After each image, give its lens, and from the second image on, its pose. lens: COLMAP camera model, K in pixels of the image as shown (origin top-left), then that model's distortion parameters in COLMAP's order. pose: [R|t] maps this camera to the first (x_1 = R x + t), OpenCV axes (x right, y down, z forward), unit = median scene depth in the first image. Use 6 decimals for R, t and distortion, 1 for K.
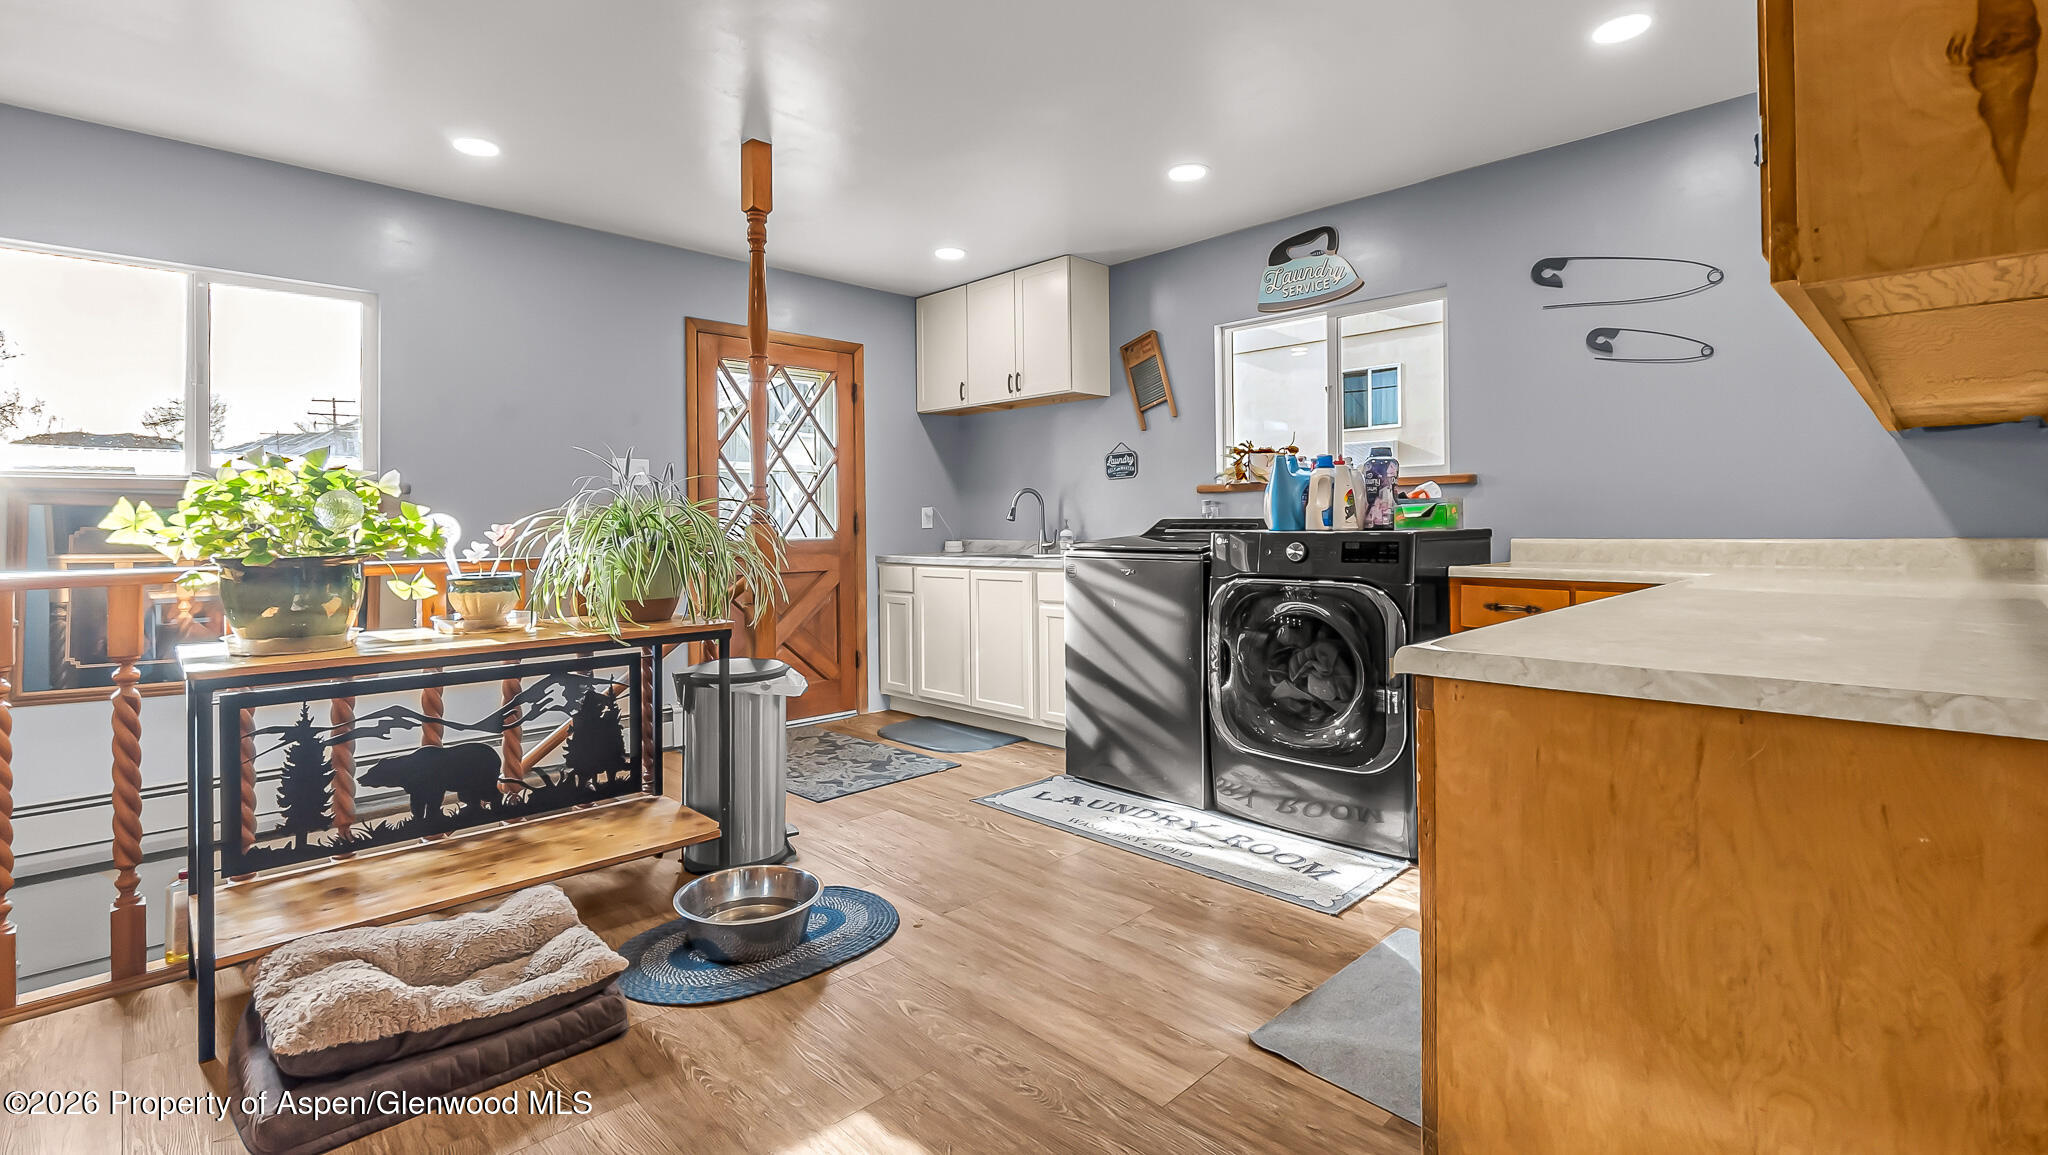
lens RADIAL K [[919.2, 0, 1022.0], [0, 919.2, 514.9], [0, 0, 1]] dist [-0.015018, 0.000170]
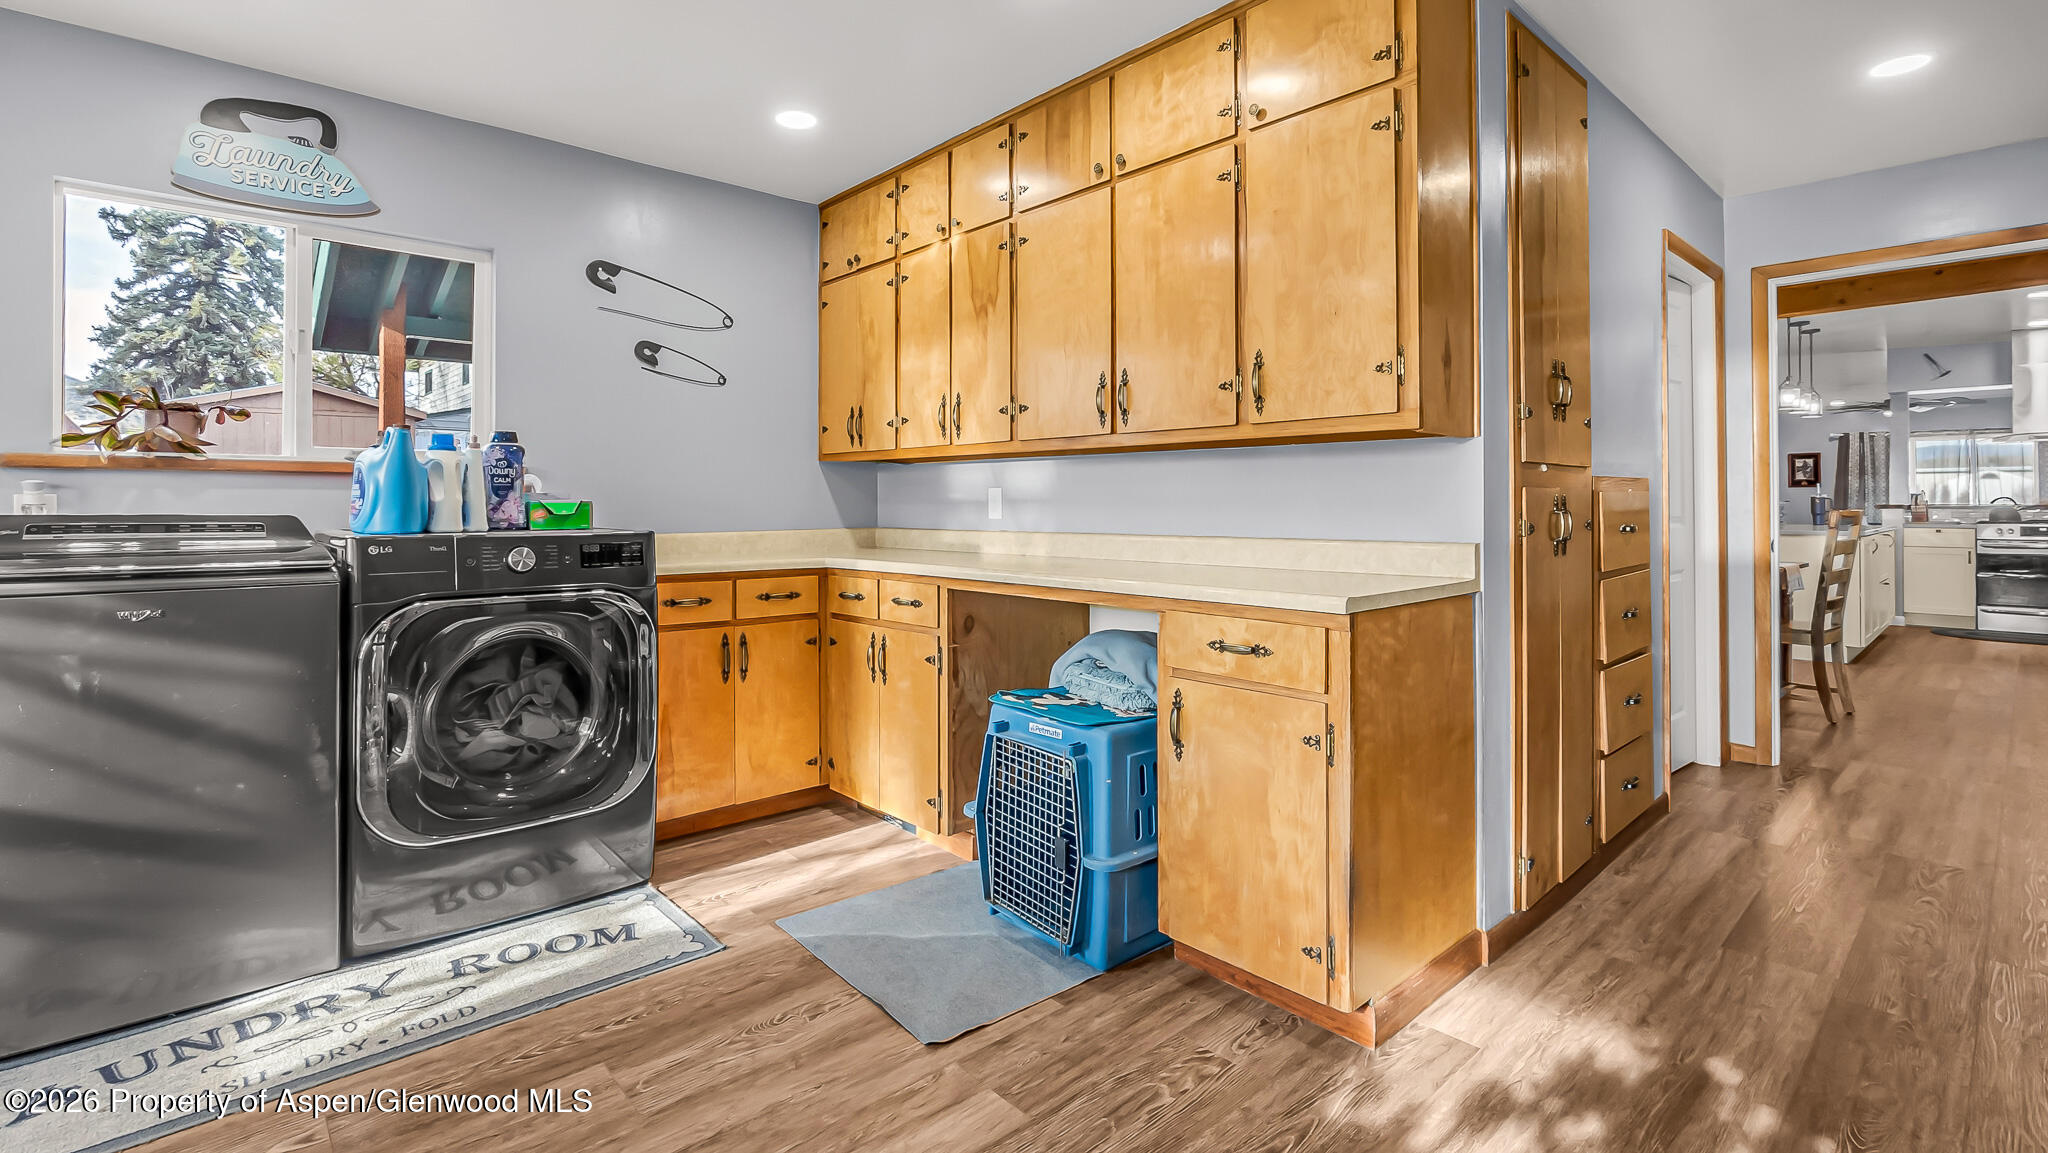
lens RADIAL K [[917.9, 0, 1020.9], [0, 917.9, 493.0], [0, 0, 1]] dist [-0.002792, 0.000217]
pose [[0.044234, 0.021702, 0.998785, -0.504433], [-0.009106, 0.999731, -0.021320, -0.004064], [-0.998980, -0.008152, 0.044420, 0.577765]]
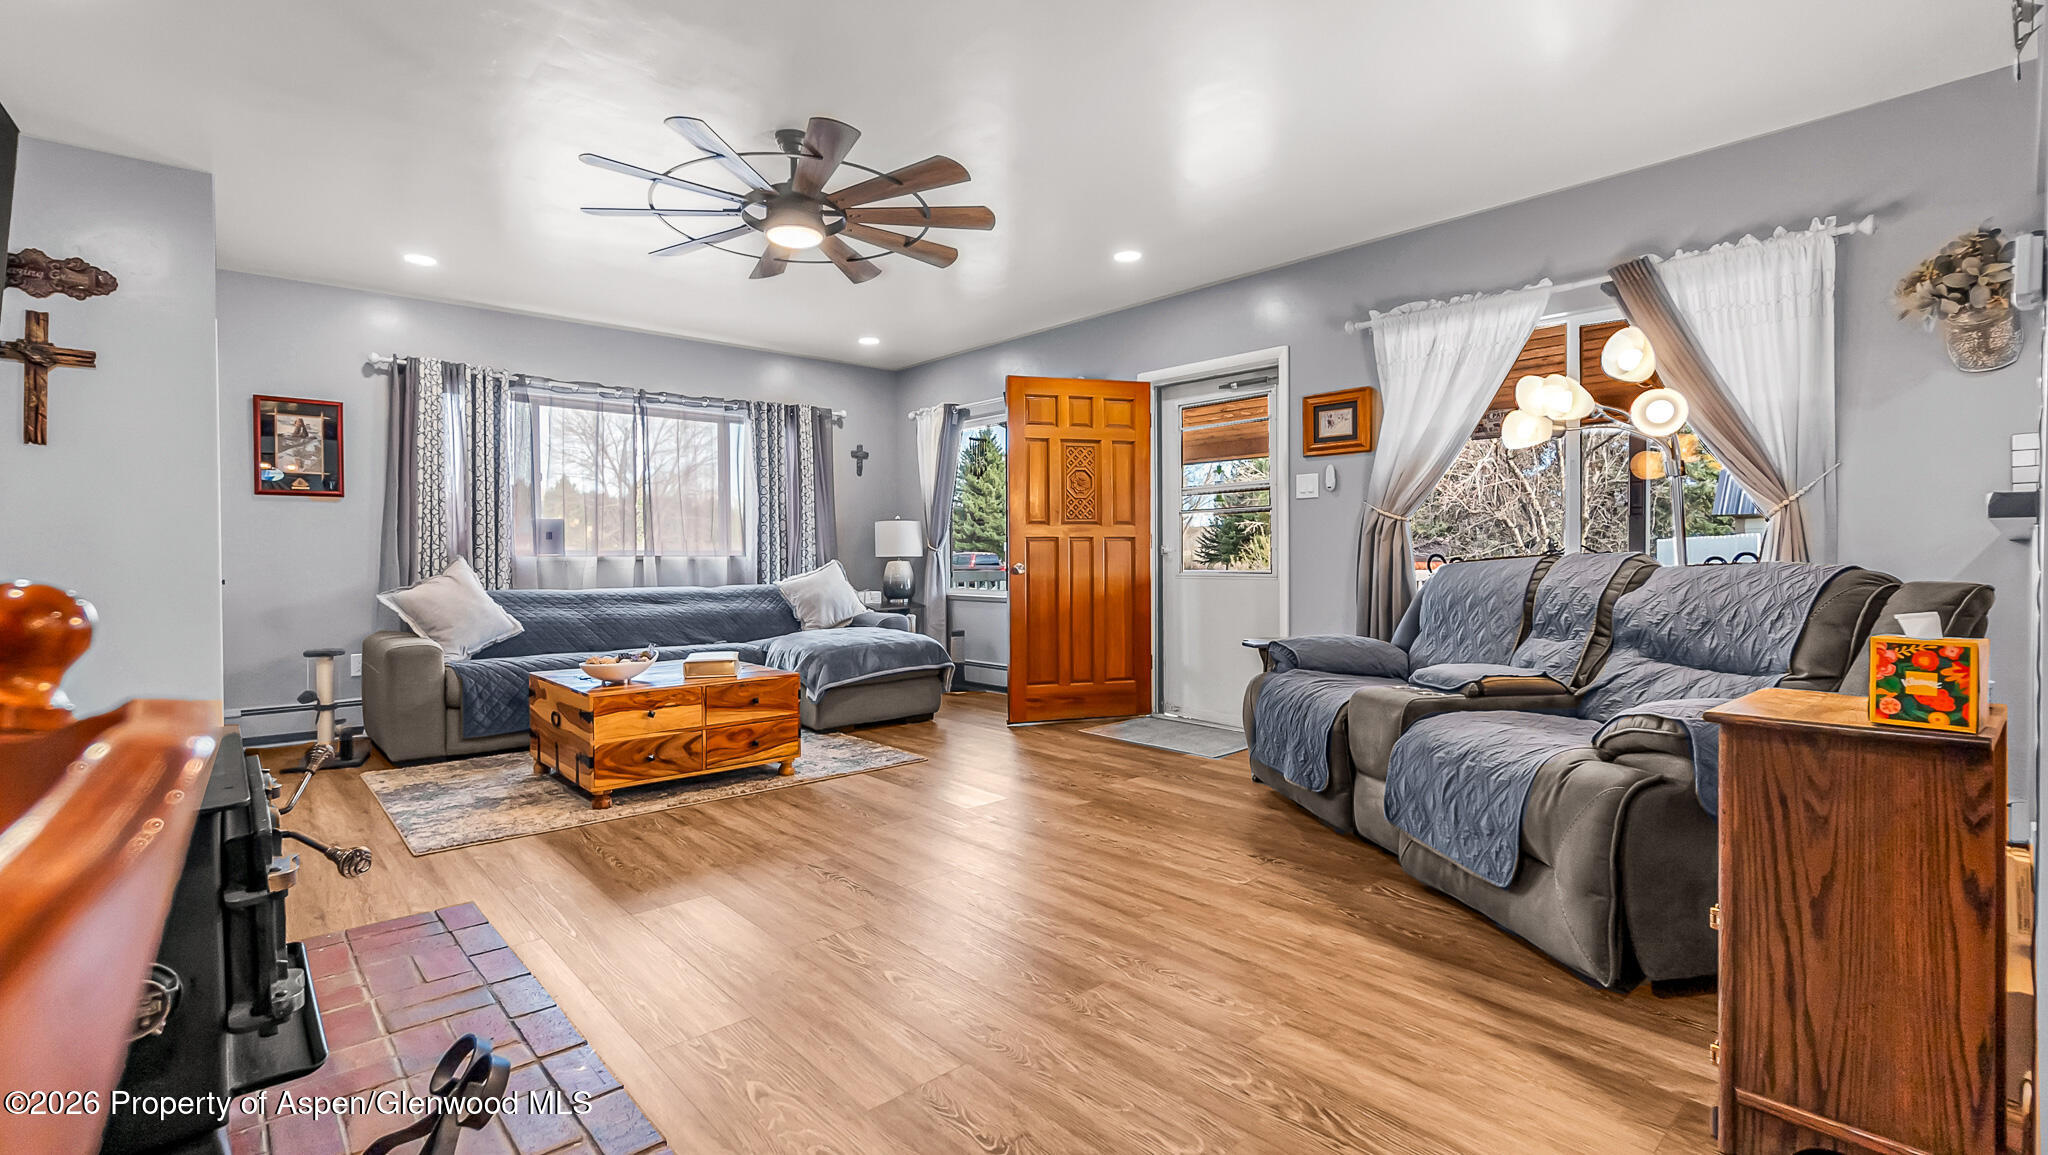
lens RADIAL K [[919.4, 0, 1010.9], [0, 919.4, 566.5], [0, 0, 1]] dist [-0.008804, 0.000276]
pose [[-0.997372, 0.018278, 0.070109, 2.589113], [0.018359, 0.999831, 0.000515, -0.022103], [-0.070088, 0.001801, -0.997539, -1.432860]]
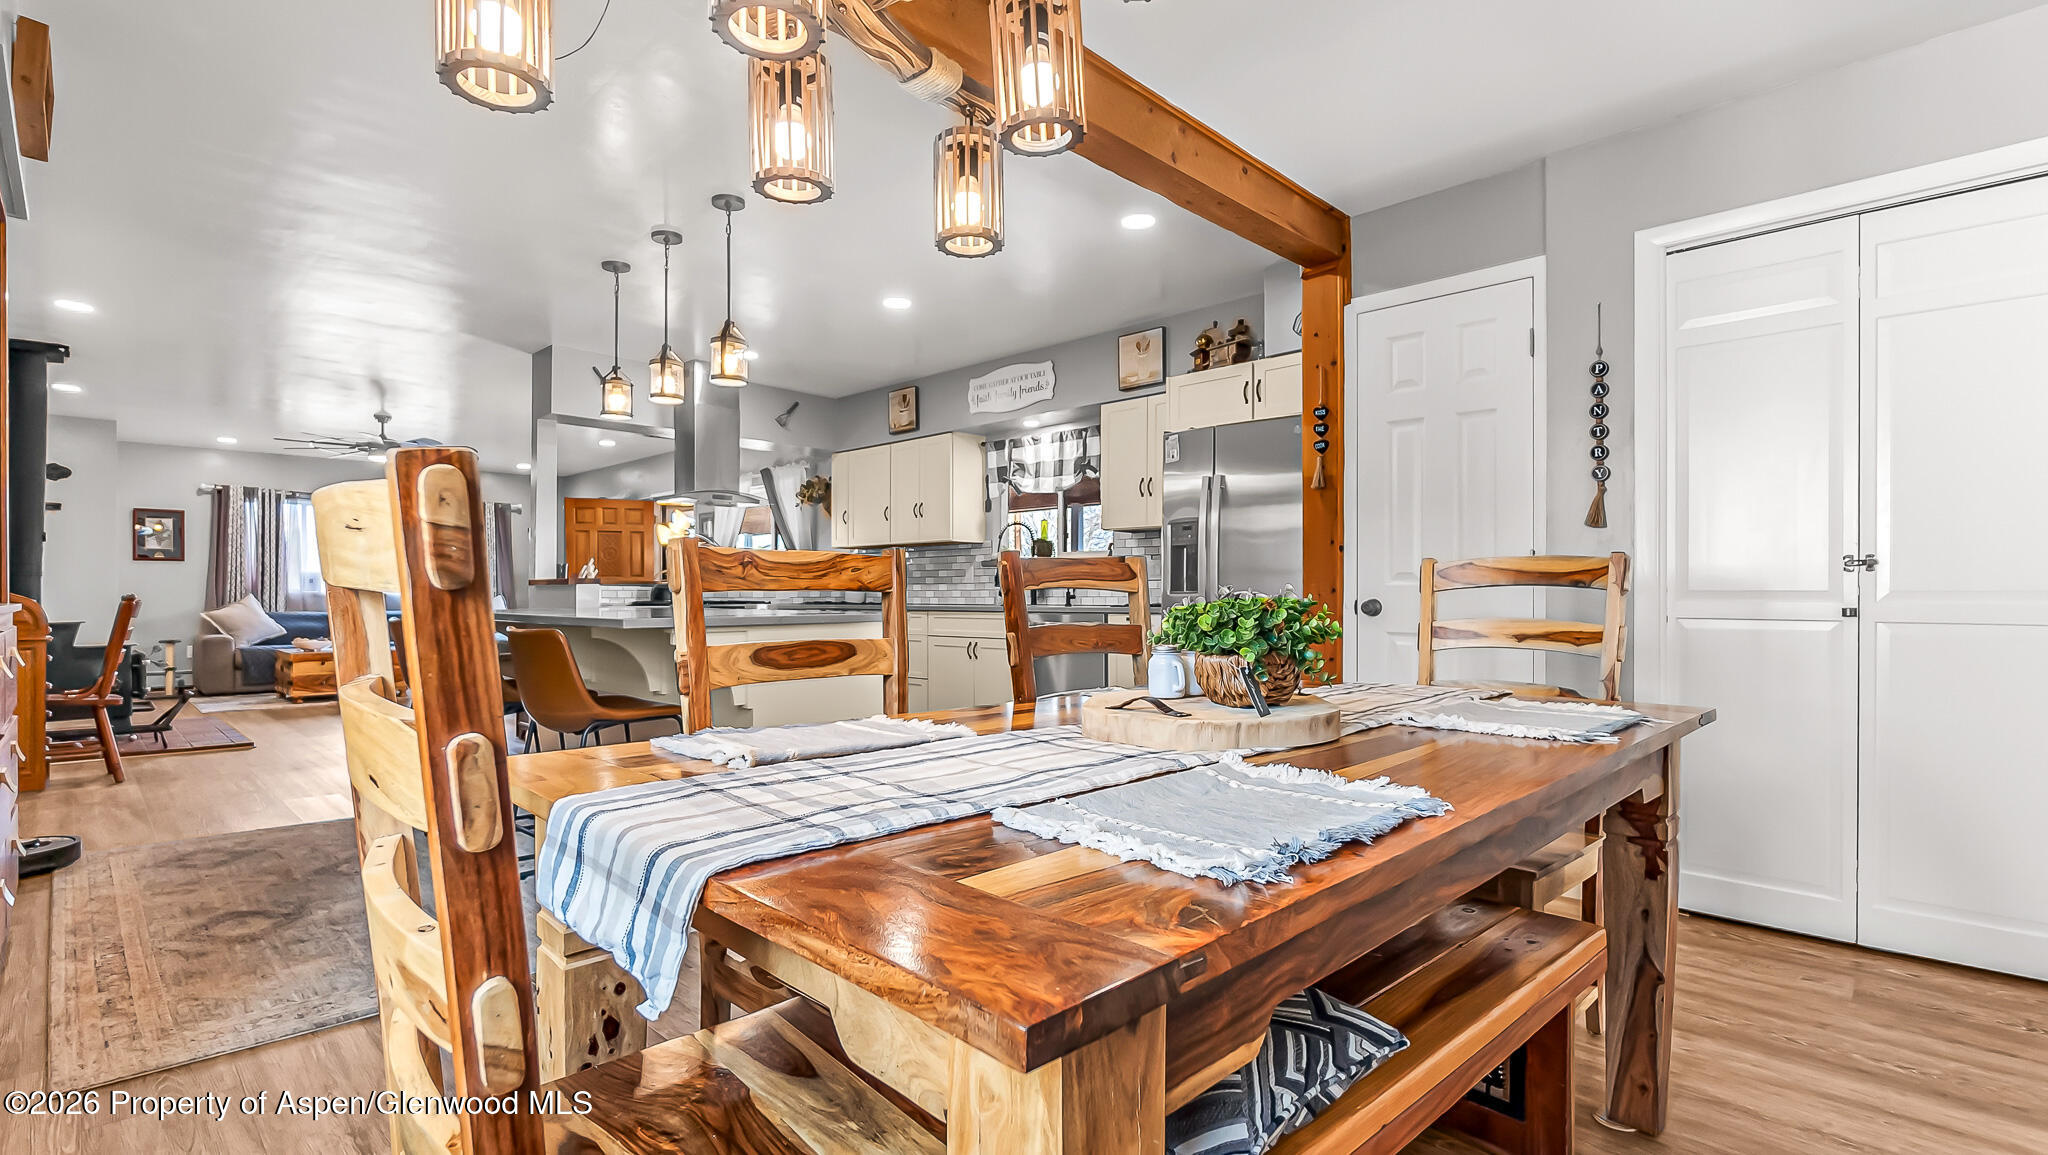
lens RADIAL K [[920.7, 0, 999.0], [0, 920.7, 586.9], [0, 0, 1]] dist [-0.001931, -0.000116]
pose [[-0.999879, 0.014143, -0.006526, 1.300301], [0.014256, 0.999743, -0.017612, 0.009515], [0.006275, -0.017702, -0.999824, -0.015962]]
